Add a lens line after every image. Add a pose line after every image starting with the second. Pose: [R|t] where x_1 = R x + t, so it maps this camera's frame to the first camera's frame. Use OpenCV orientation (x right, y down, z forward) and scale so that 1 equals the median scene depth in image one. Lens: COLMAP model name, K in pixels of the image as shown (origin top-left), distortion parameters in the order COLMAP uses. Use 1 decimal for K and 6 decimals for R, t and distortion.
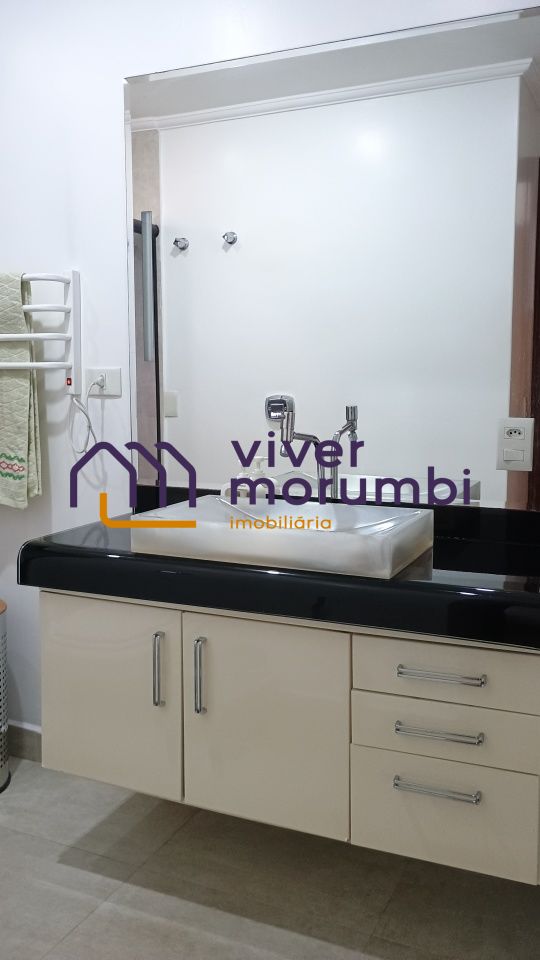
lens RADIAL K [[835.6, 0, 270.0], [0, 835.6, 480.0], [0, 0, 1]] dist [-0.005458, 0.000598]
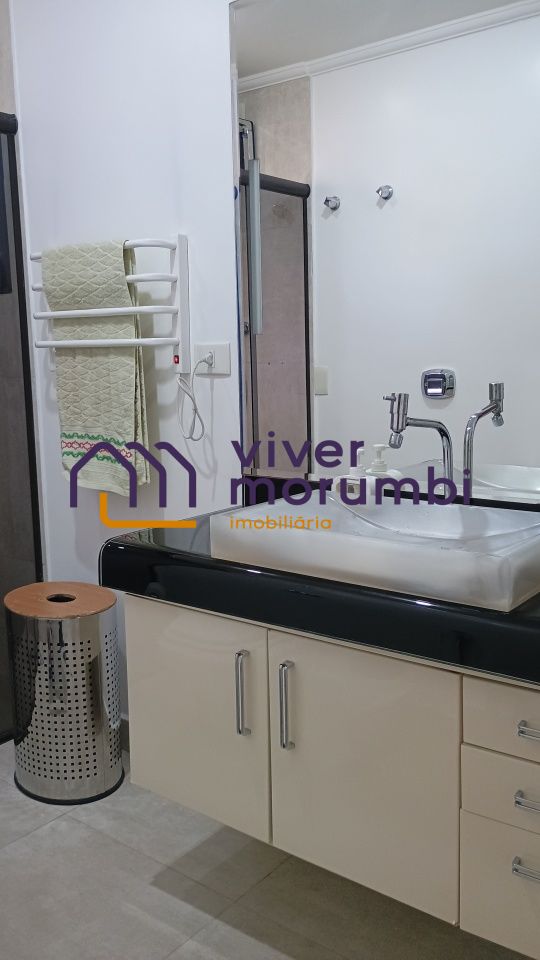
lens RADIAL K [[828.4, 0, 269.4], [0, 828.4, 498.4], [0, 0, 1]] dist [0.013993, -0.001898]
pose [[0.972145, 0.021333, -0.233407, 0.071125], [-0.008641, 0.998434, 0.055263, -0.017729], [0.234220, -0.051707, 0.970808, 0.143825]]
